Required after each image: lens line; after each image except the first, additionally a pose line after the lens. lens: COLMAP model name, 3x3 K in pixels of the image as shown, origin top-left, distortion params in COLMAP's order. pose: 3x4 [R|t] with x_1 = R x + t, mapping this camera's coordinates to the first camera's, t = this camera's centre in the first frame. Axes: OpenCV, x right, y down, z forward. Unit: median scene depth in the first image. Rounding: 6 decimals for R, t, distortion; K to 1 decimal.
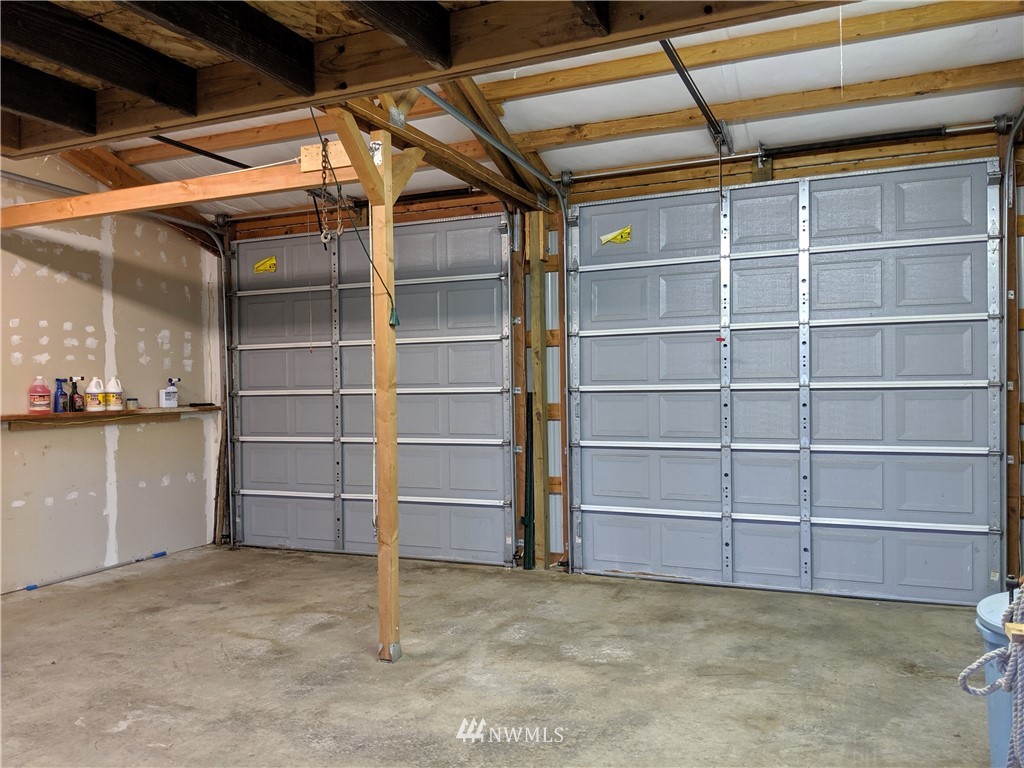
lens RADIAL K [[823.1, 0, 511.8], [0, 823.1, 386.5], [0, 0, 1]] dist [0.066952, -0.125250]
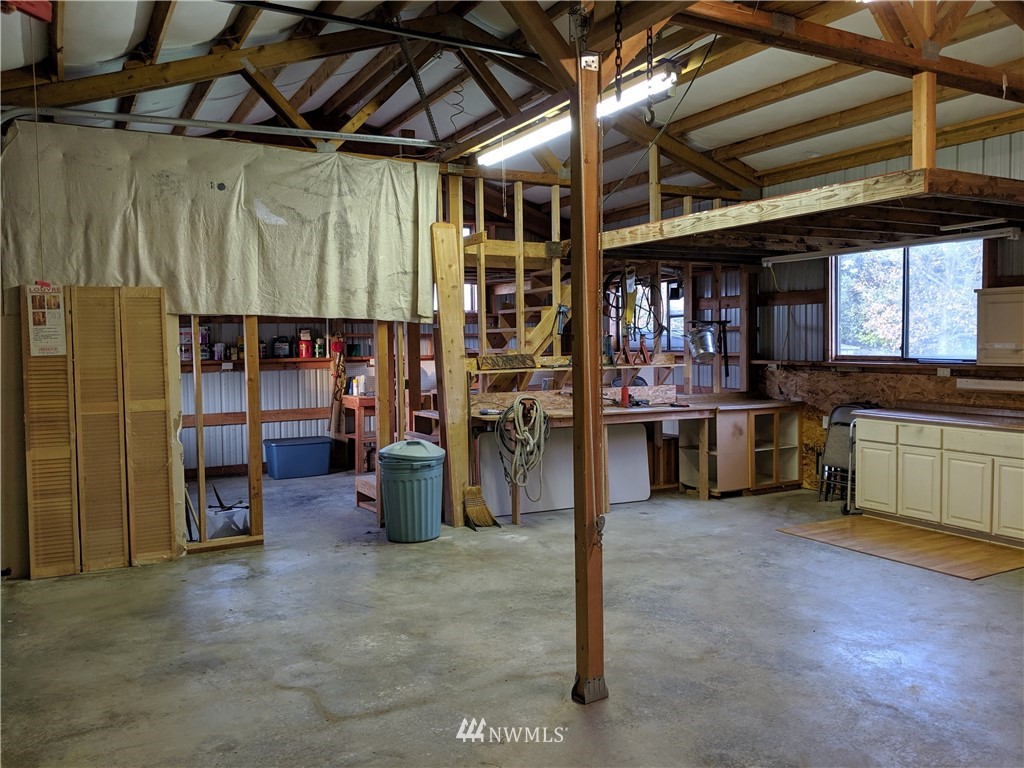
lens RADIAL K [[823.1, 0, 511.5], [0, 823.1, 383.4], [0, 0, 1]] dist [0.066952, -0.125250]
pose [[-0.795258, -0.005810, 0.606243, -0.586012], [0.027508, 0.998578, 0.045654, 0.005657], [-0.605646, 0.052983, -0.793968, 1.743150]]
